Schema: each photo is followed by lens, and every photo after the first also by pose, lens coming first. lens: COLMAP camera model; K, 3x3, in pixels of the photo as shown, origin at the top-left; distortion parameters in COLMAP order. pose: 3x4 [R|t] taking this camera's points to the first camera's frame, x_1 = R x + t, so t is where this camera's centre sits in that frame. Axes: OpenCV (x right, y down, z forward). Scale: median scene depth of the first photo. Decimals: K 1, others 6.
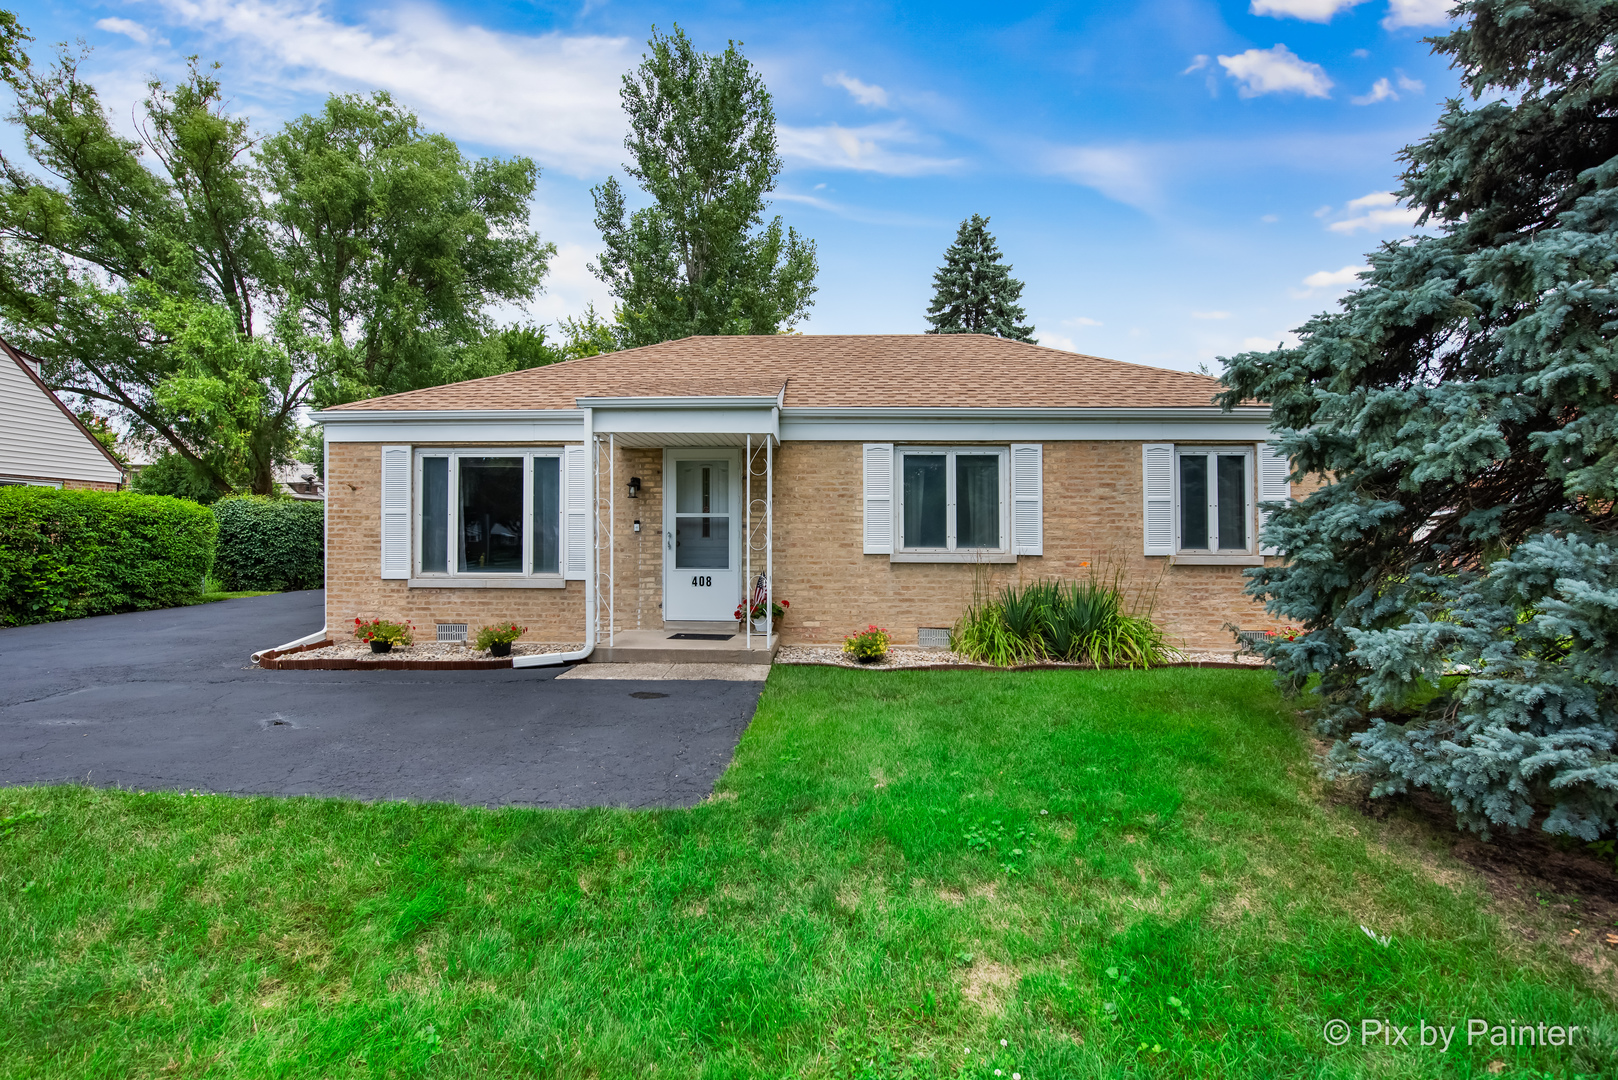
lens RADIAL K [[772.1, 0, 790.3], [0, 772.1, 508.0], [0, 0, 1]] dist [-0.001338, -0.005955]
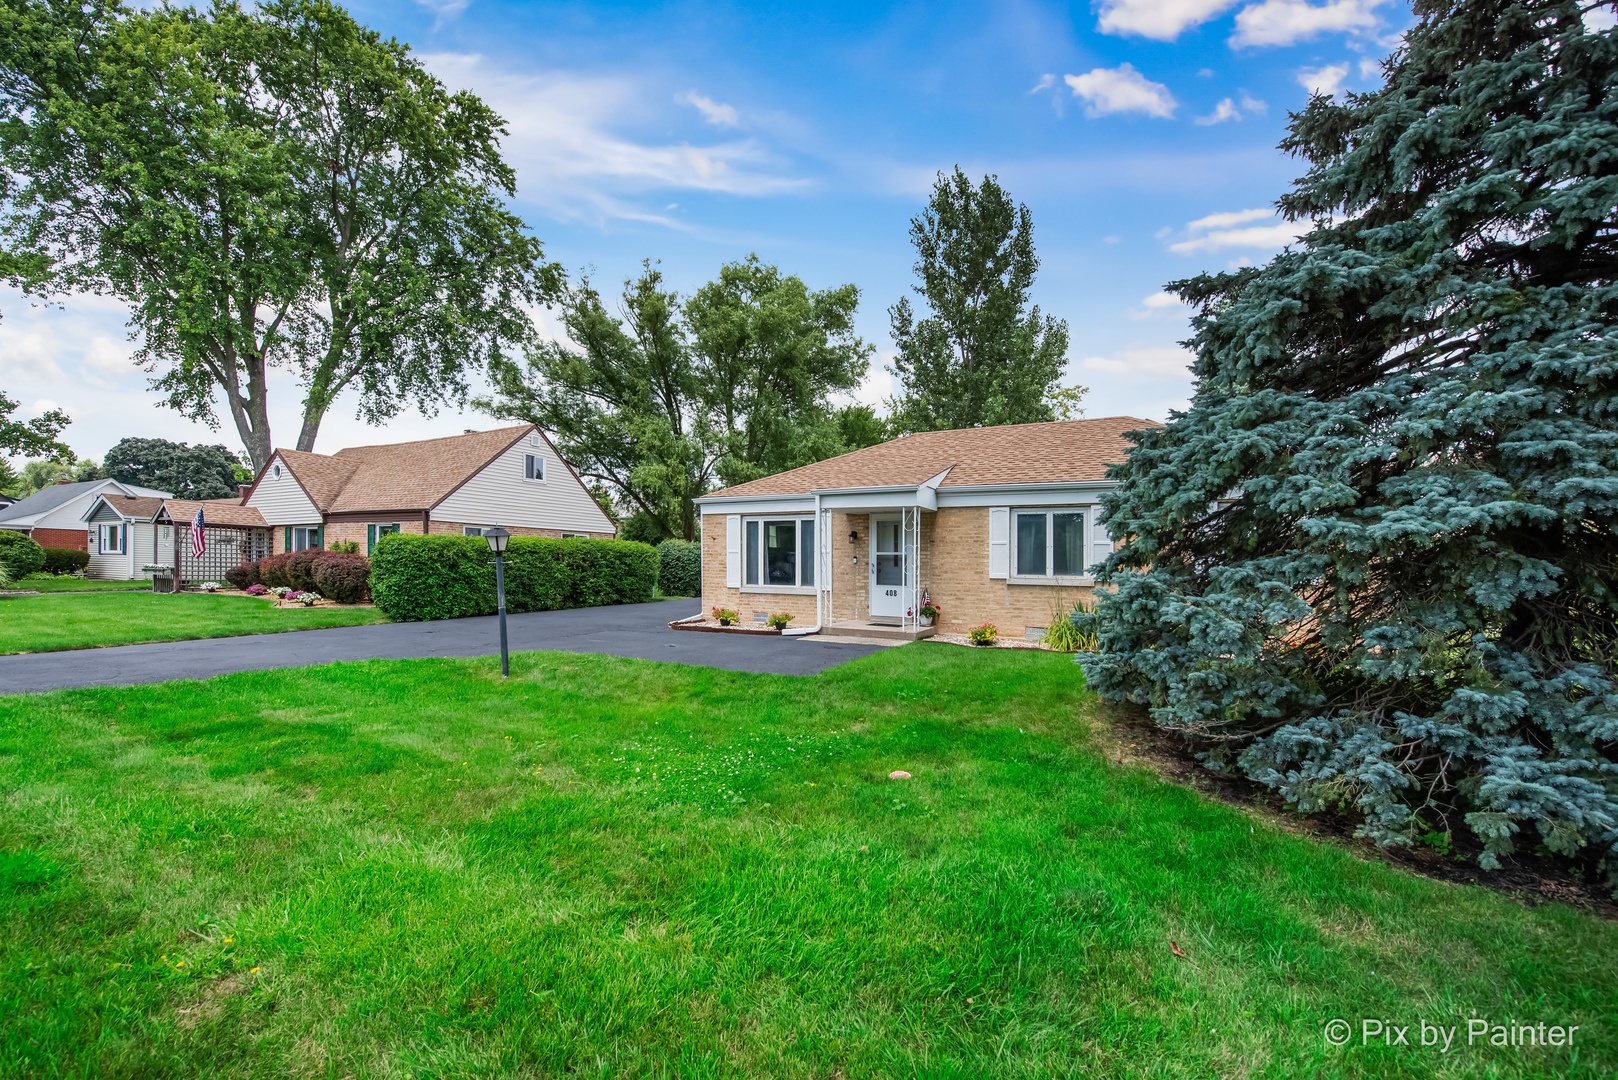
lens RADIAL K [[661.9, 0, 812.3], [0, 661.9, 564.2], [0, 0, 1]] dist [-0.001380, -0.006615]
pose [[0.910023, 0.008668, -0.414466, 0.103761], [0.004494, 0.999516, 0.030771, -0.003983], [0.414532, -0.029865, 0.909544, -0.119099]]
